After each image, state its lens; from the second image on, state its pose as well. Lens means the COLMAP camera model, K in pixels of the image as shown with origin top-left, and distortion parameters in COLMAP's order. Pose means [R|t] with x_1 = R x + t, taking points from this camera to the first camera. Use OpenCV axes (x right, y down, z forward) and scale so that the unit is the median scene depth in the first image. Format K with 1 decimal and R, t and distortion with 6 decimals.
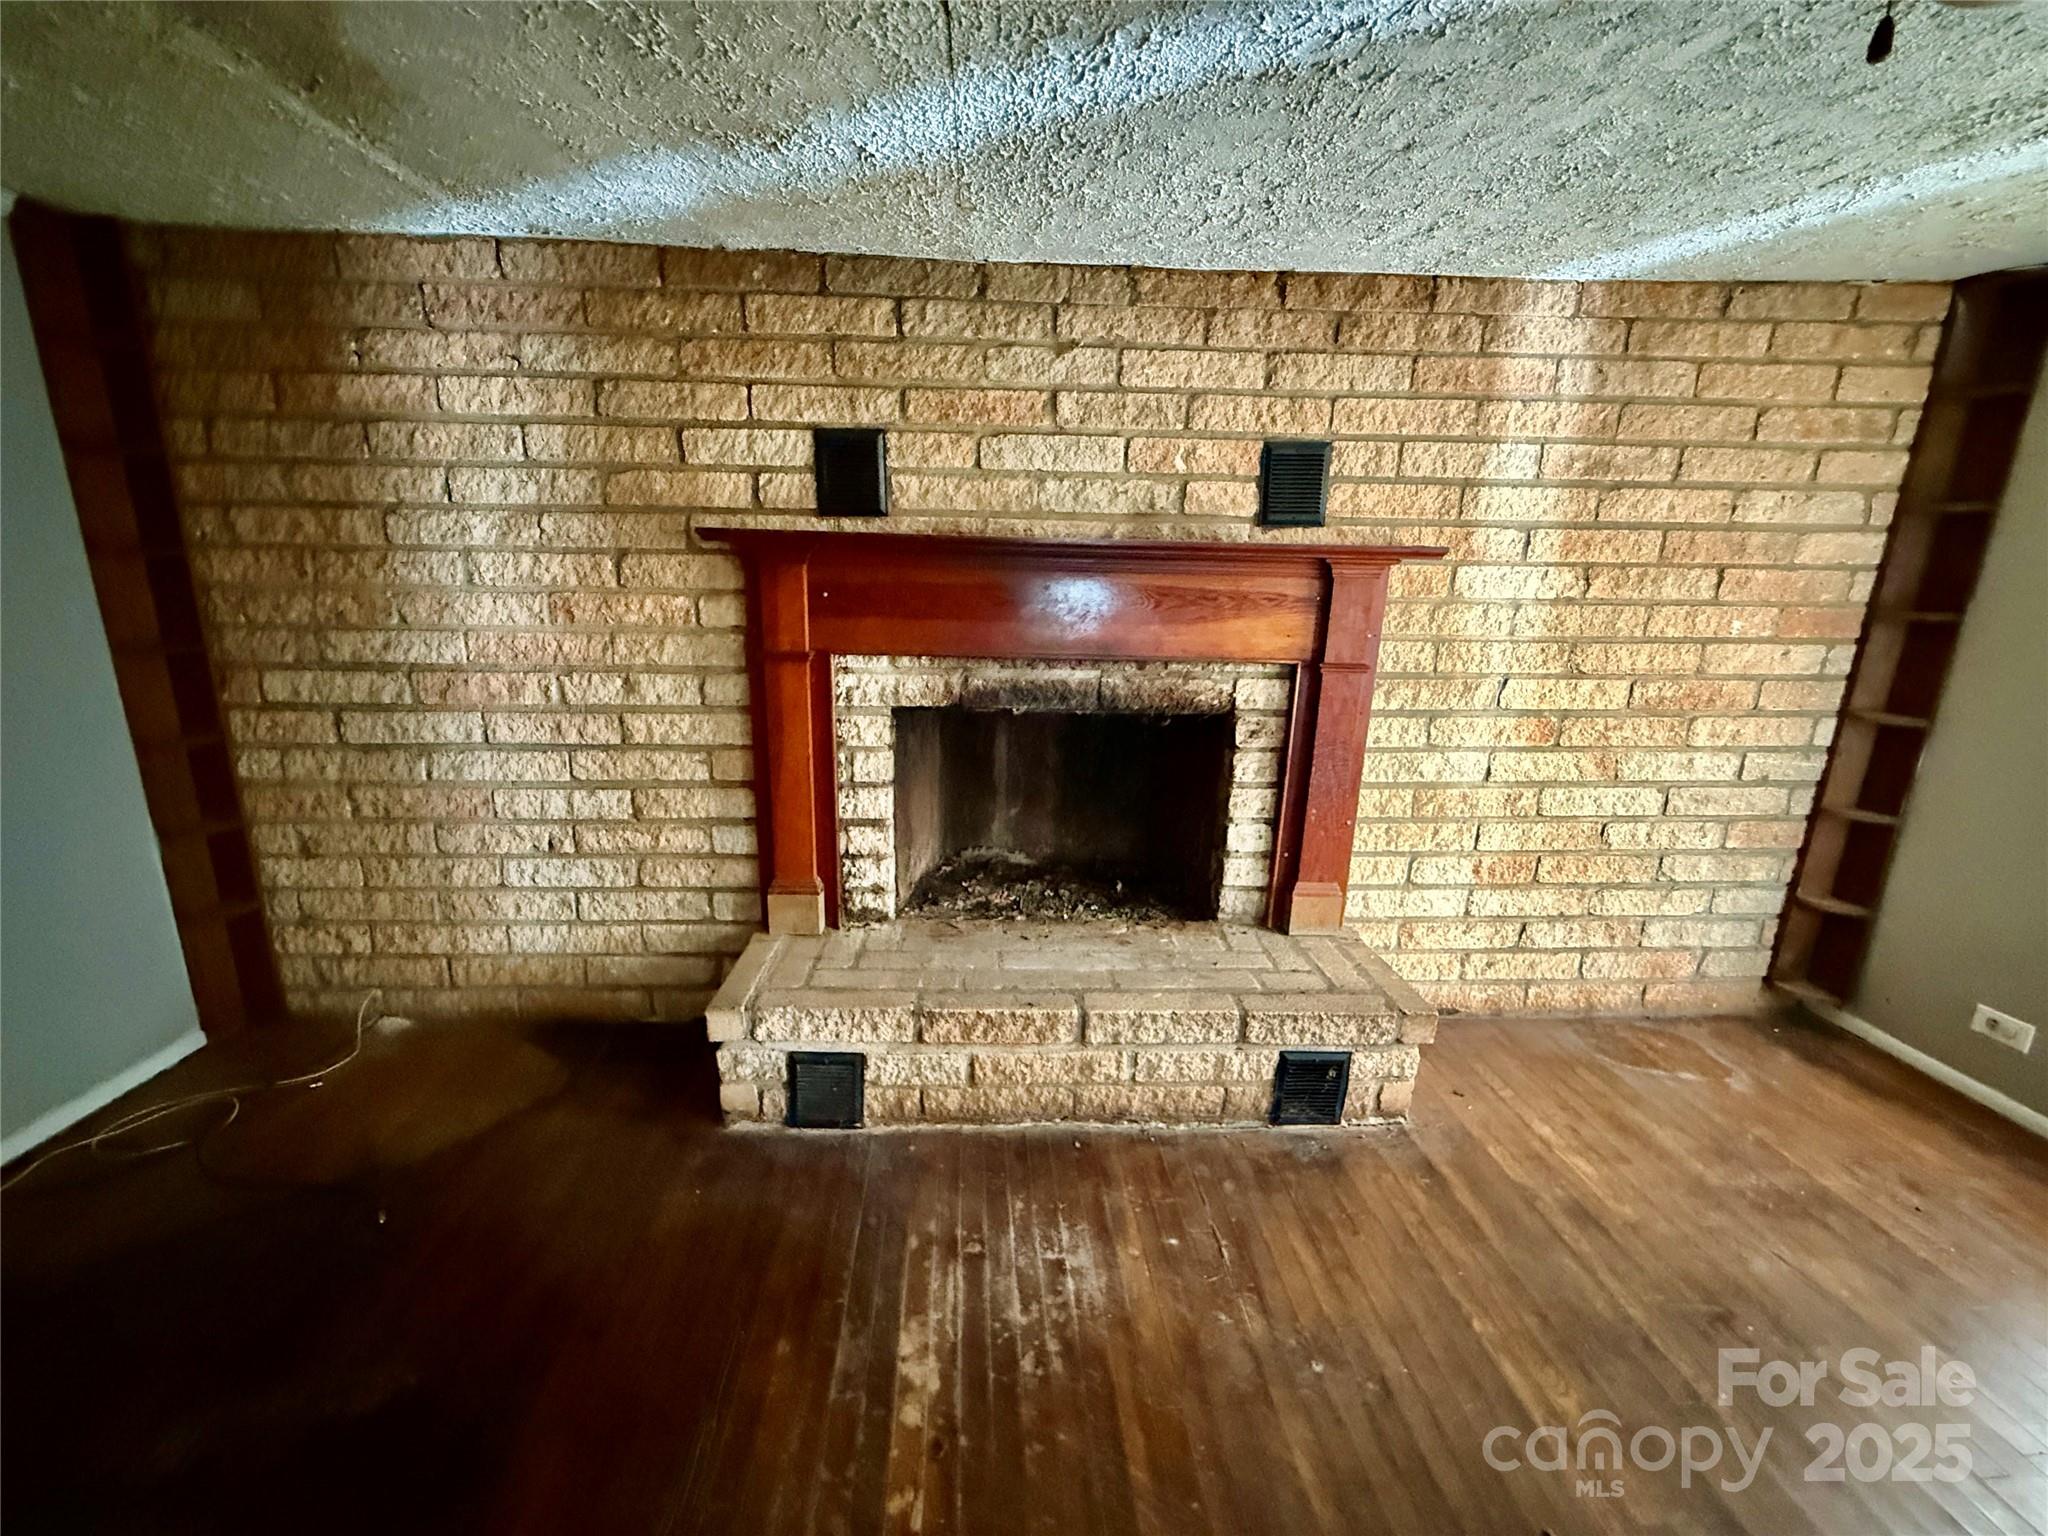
lens RADIAL K [[812.3, 0, 1014.9], [0, 812.3, 767.6], [0, 0, 1]] dist [-0.000692, -0.000140]
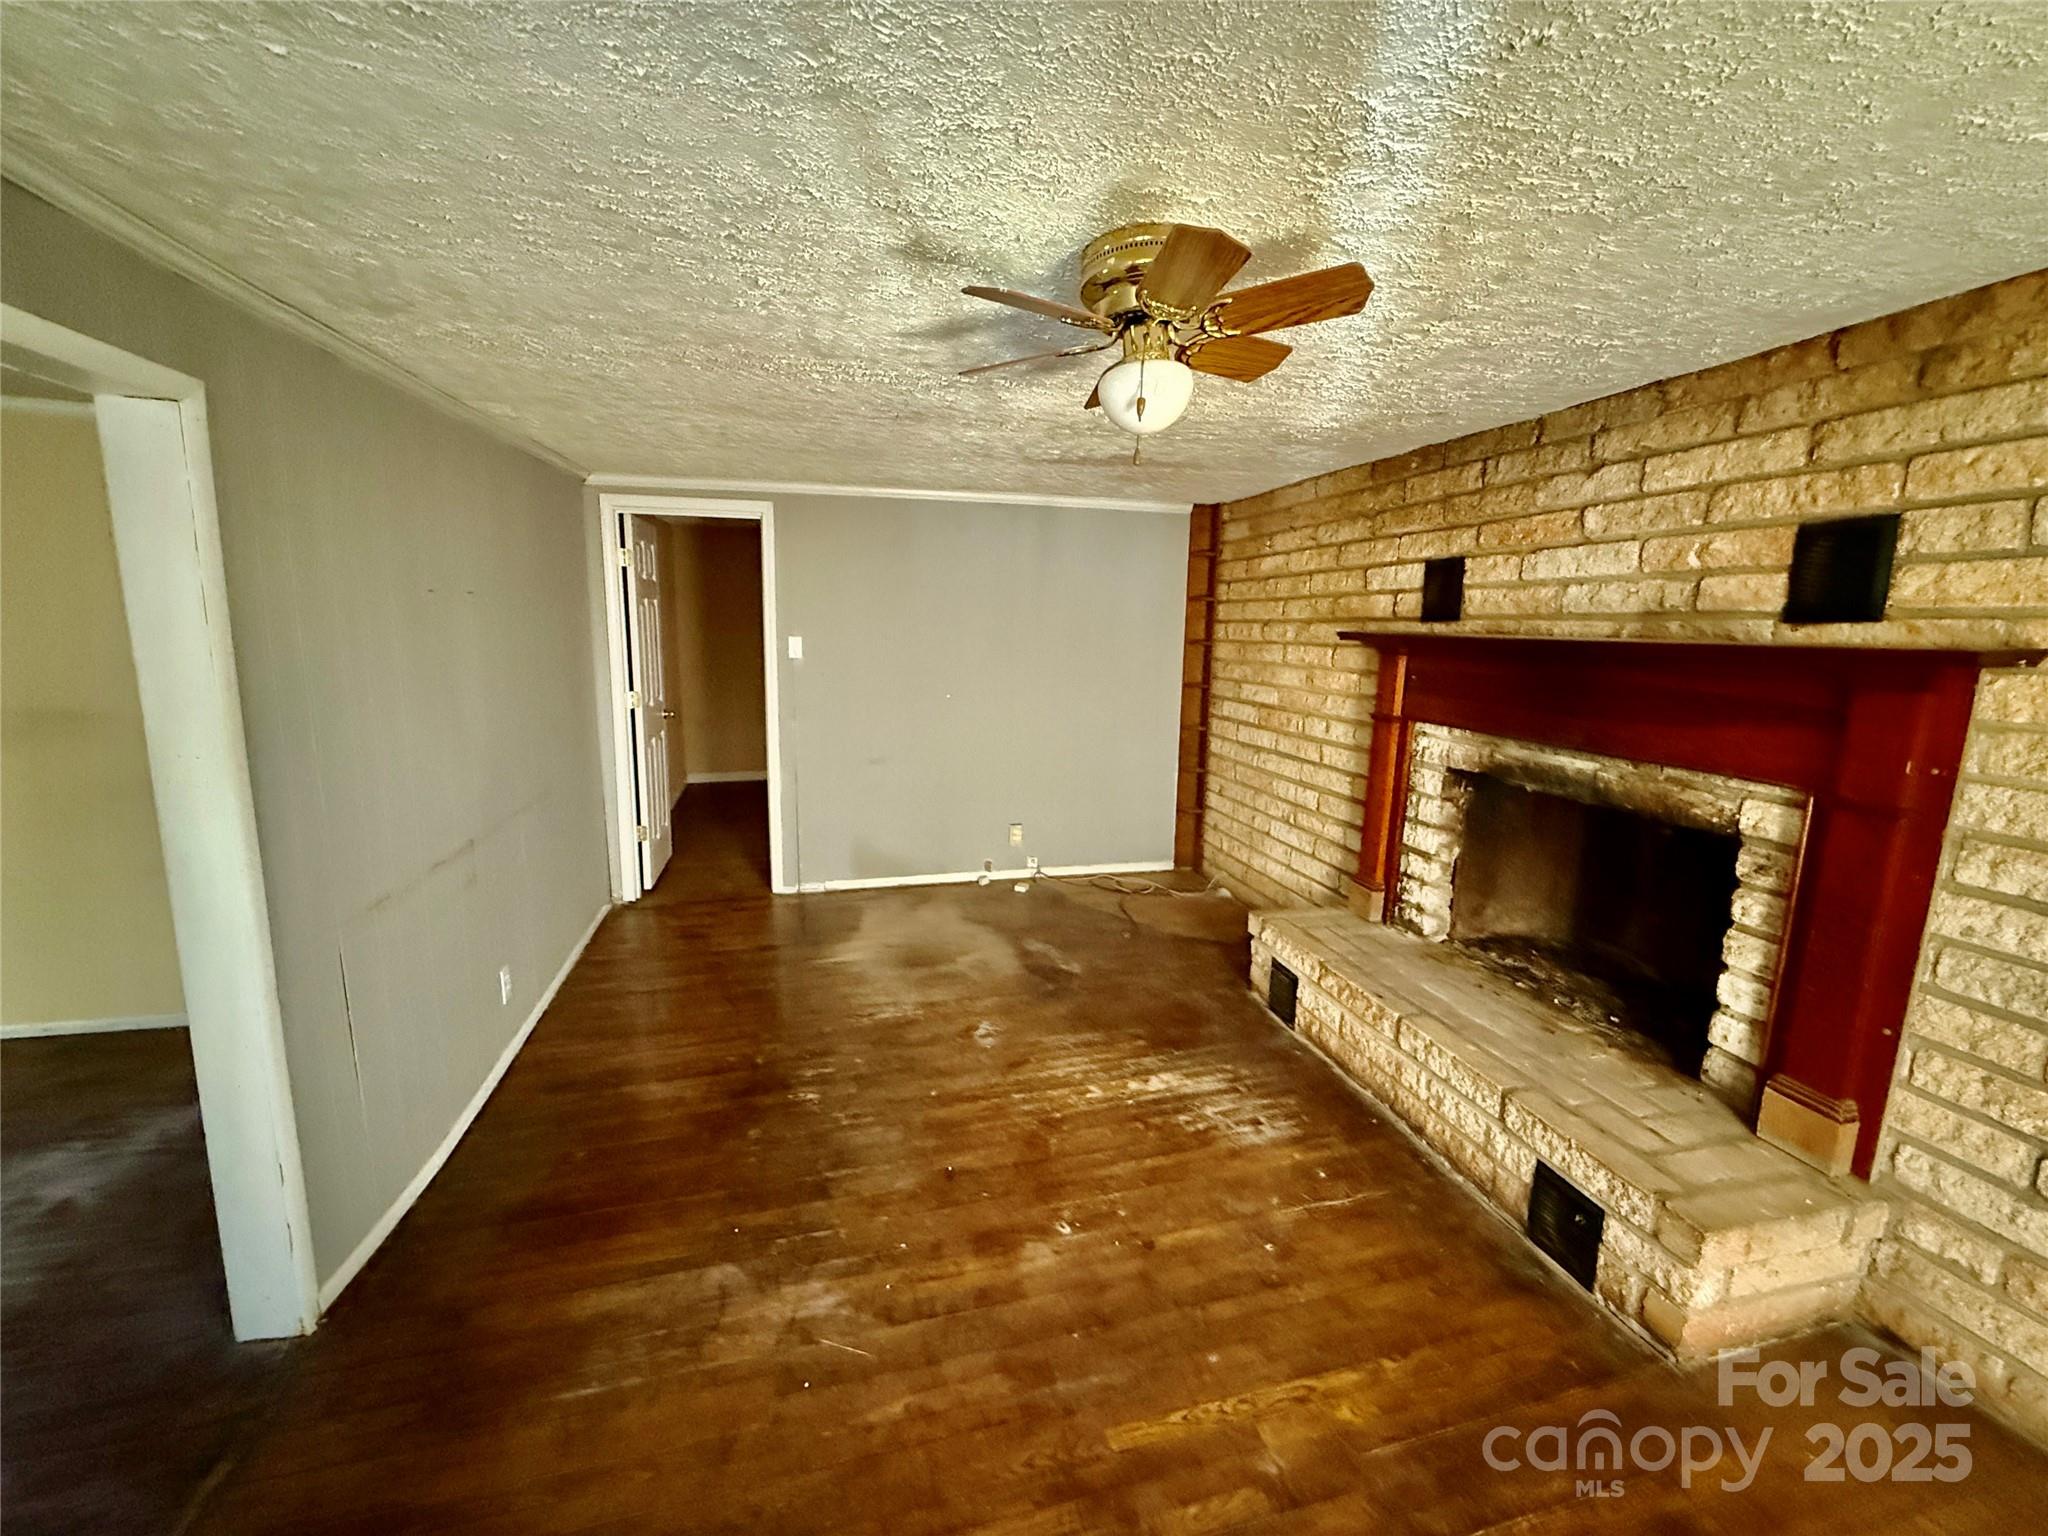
lens RADIAL K [[812.3, 0, 1020.0], [0, 812.3, 765.5], [0, 0, 1]] dist [-0.000692, -0.000140]
pose [[0.190965, 0.152592, -0.969664, 1.010748], [-0.241544, 0.964773, 0.104253, -0.051231], [0.951414, 0.214308, 0.221095, 0.092902]]
